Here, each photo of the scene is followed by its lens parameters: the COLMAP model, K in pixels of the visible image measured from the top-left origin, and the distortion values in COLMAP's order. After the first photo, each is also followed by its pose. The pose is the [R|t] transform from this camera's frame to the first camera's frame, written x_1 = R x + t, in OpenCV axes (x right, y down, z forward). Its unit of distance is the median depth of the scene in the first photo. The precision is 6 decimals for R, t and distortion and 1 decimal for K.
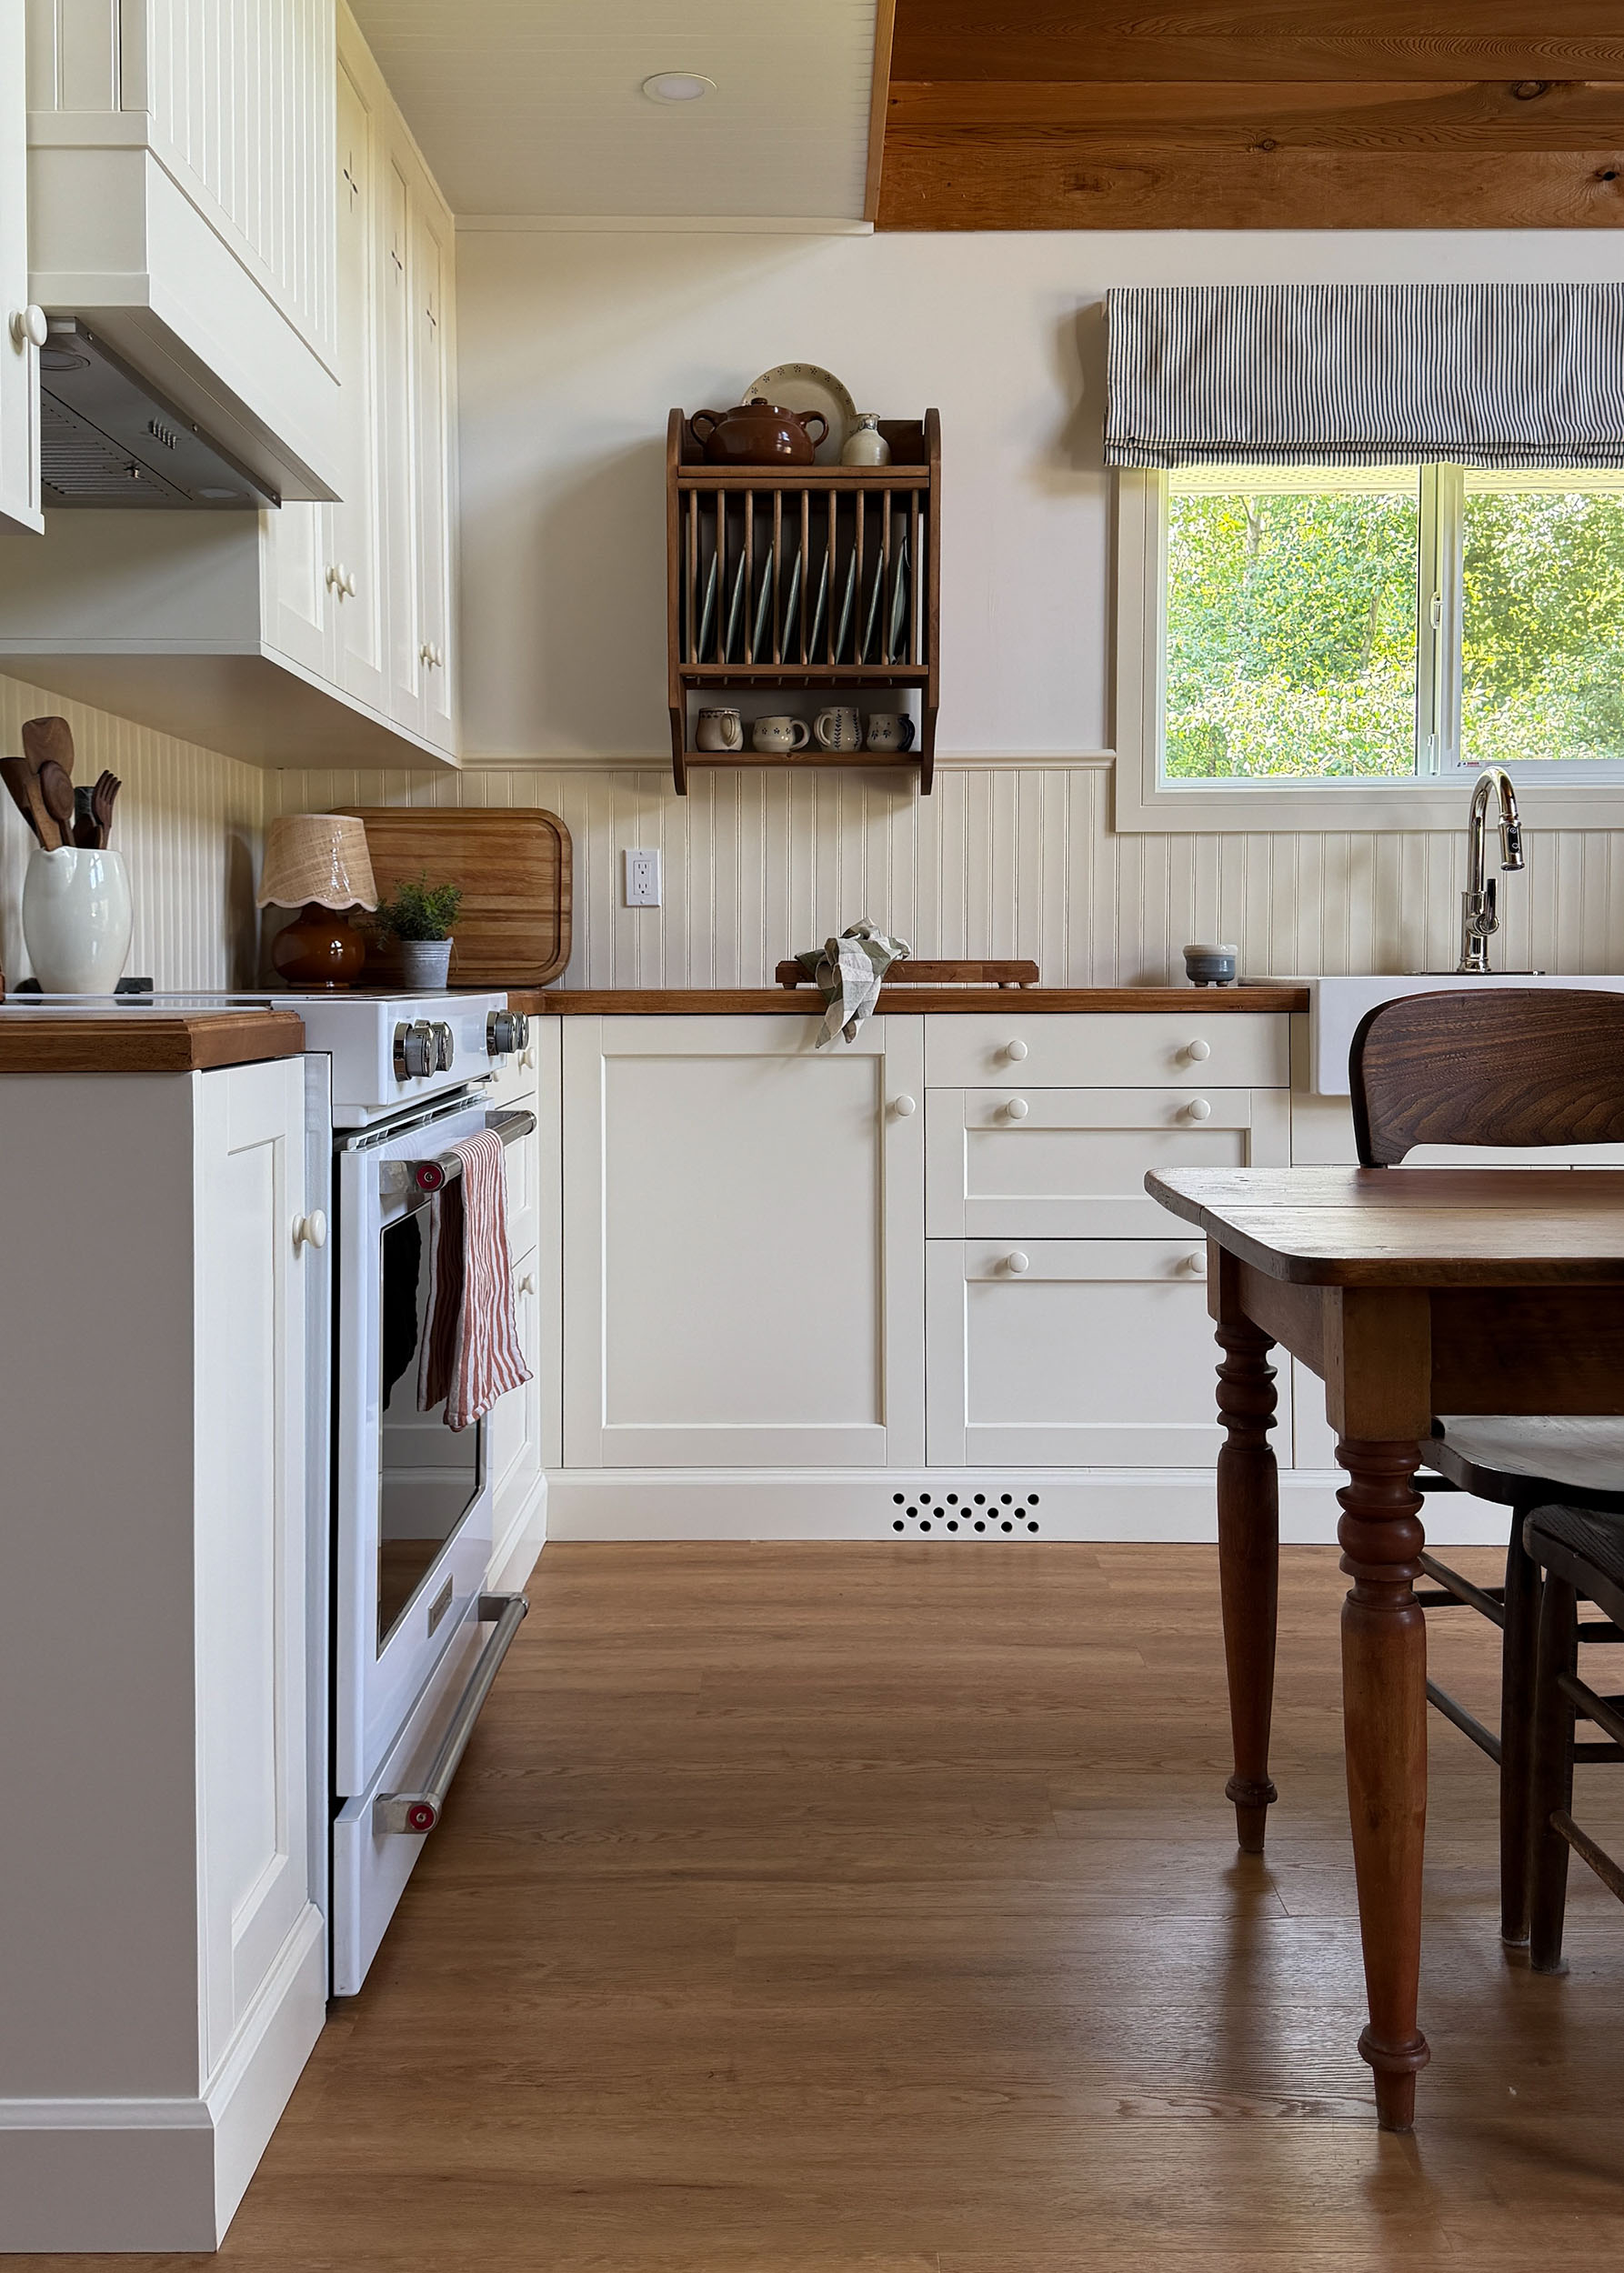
lens RADIAL K [[2128.7, 0, 863.8], [0, 2128.7, 1020.5], [0, 0, 1]] dist [0.018216, 0.000000]
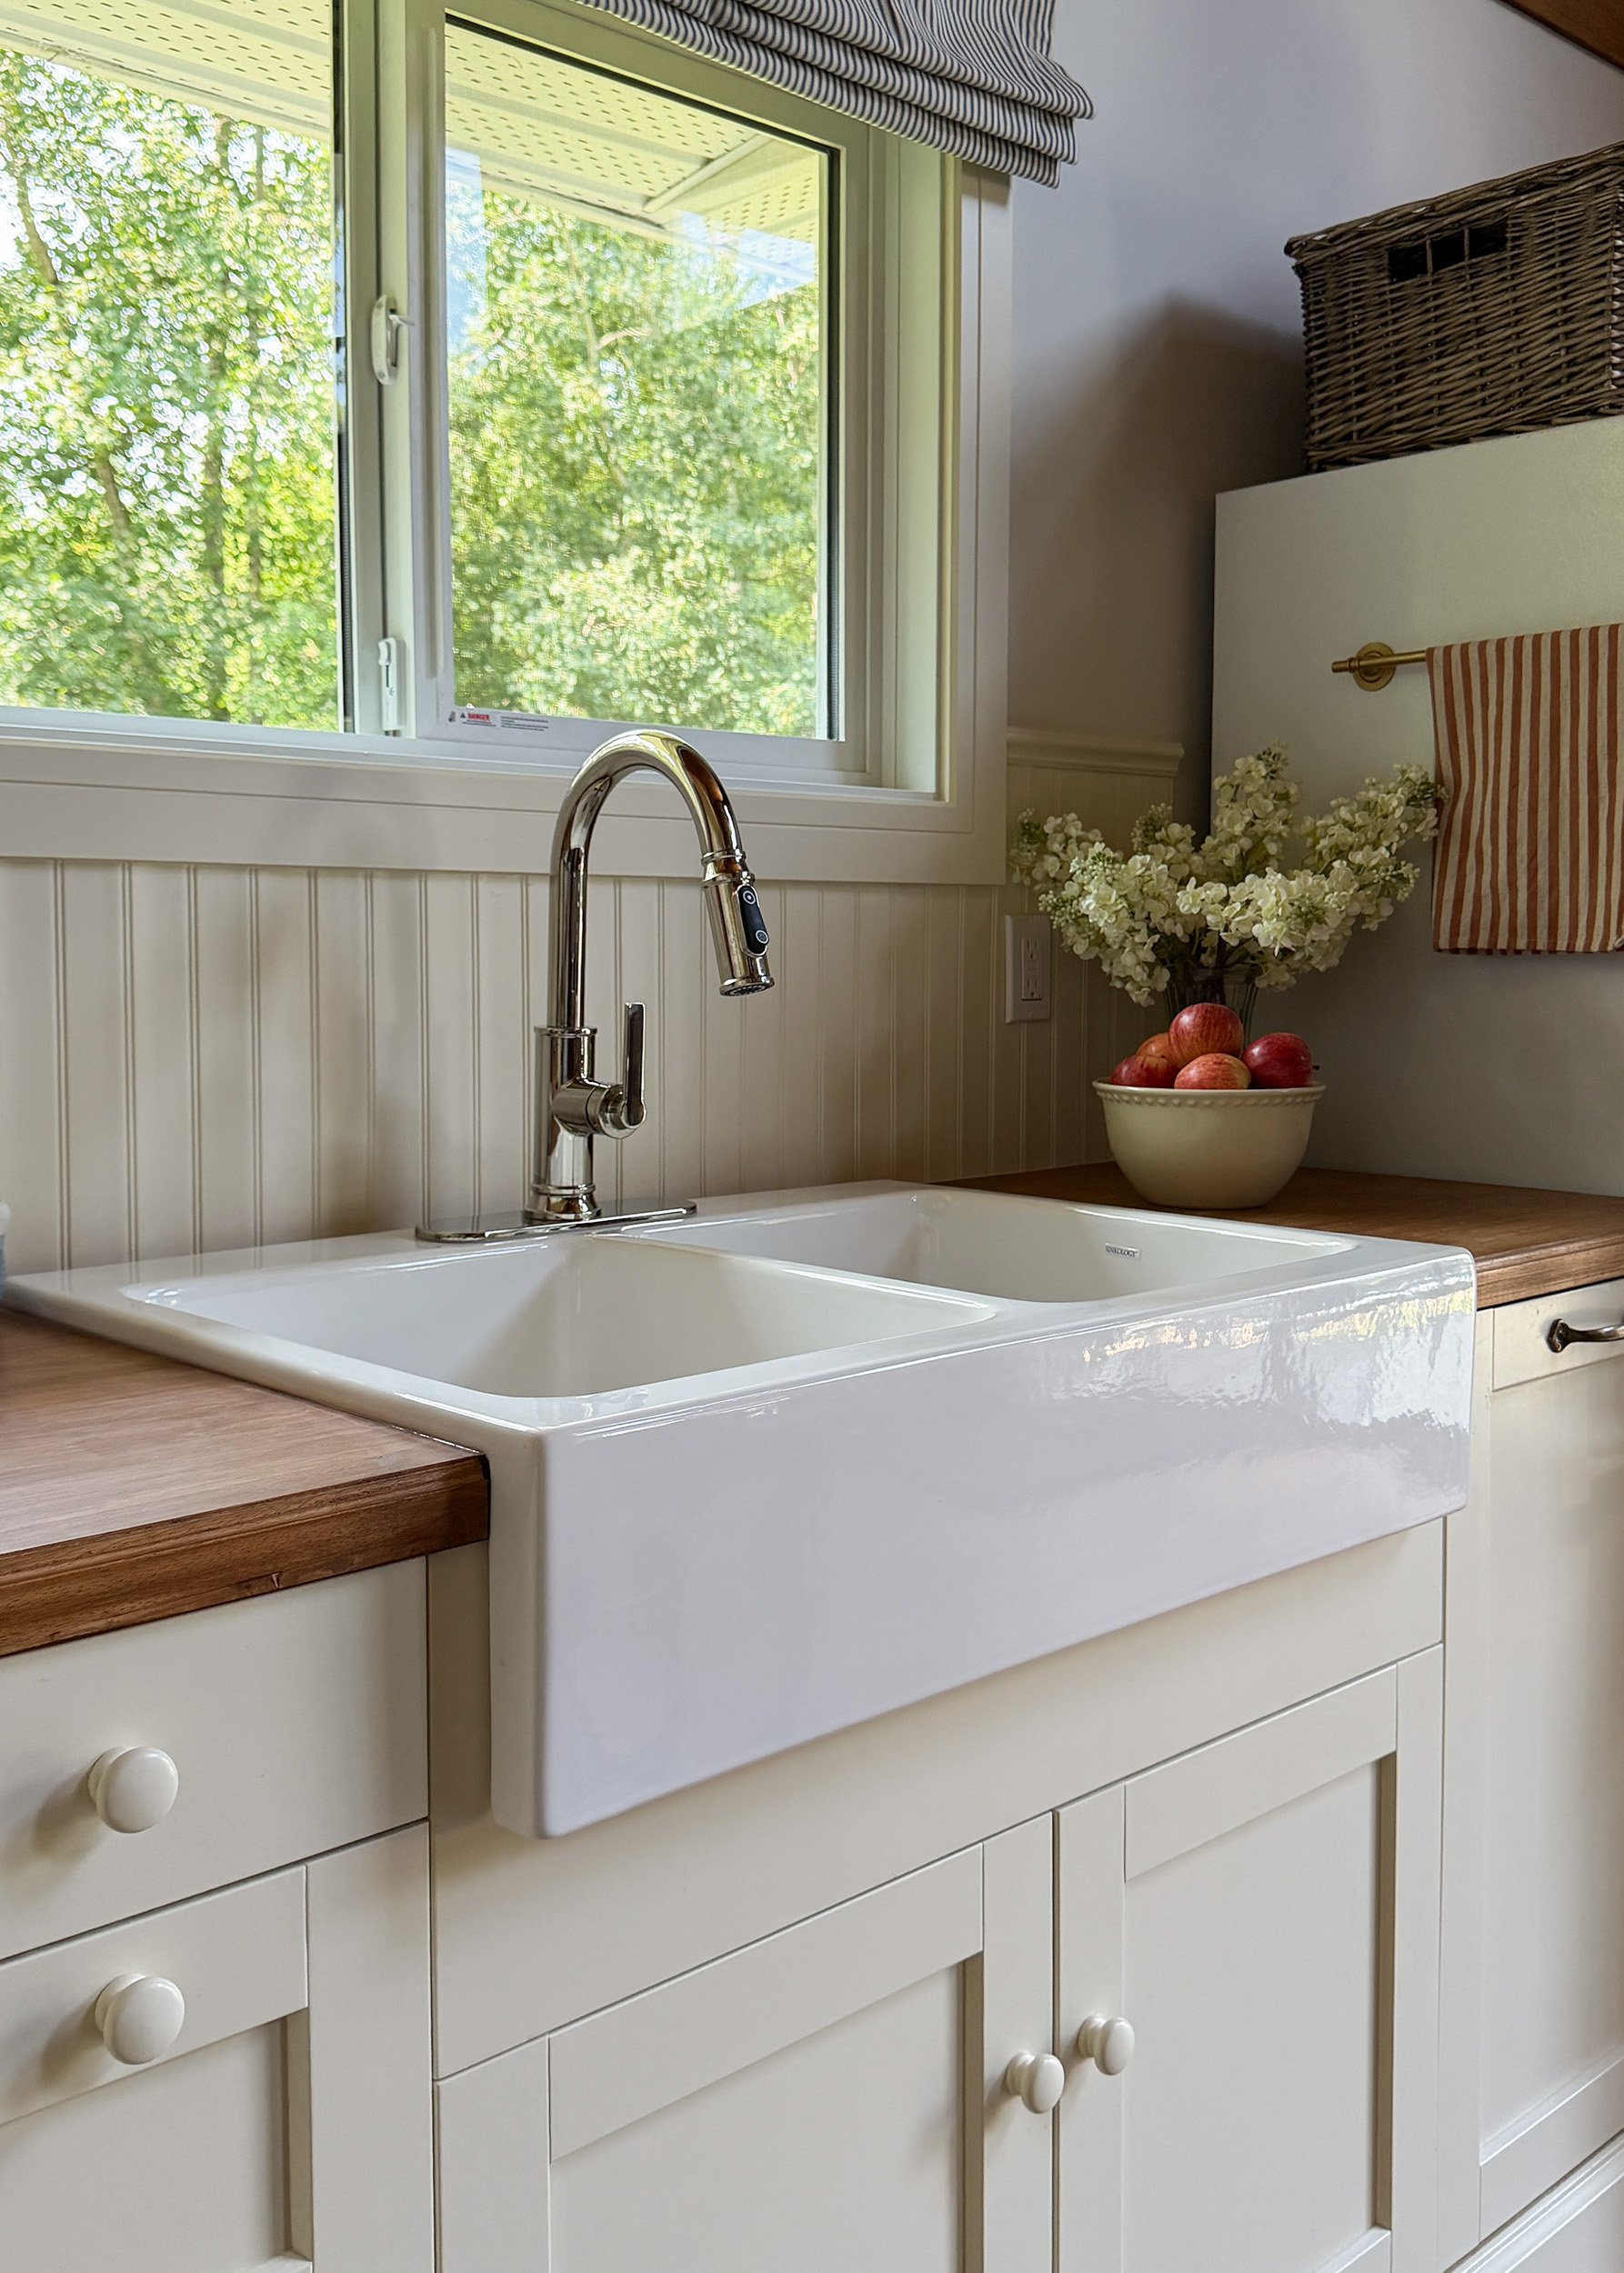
lens RADIAL K [[2128.7, 0, 767.3], [0, 2128.7, 1059.3], [0, 0, 1]] dist [0.018216, 0.000000]
pose [[0.738658, -0.032225, 0.673310, 0.041035], [0.019331, 0.999459, 0.026627, -0.064702], [-0.673803, -0.006652, 0.738881, 0.675433]]
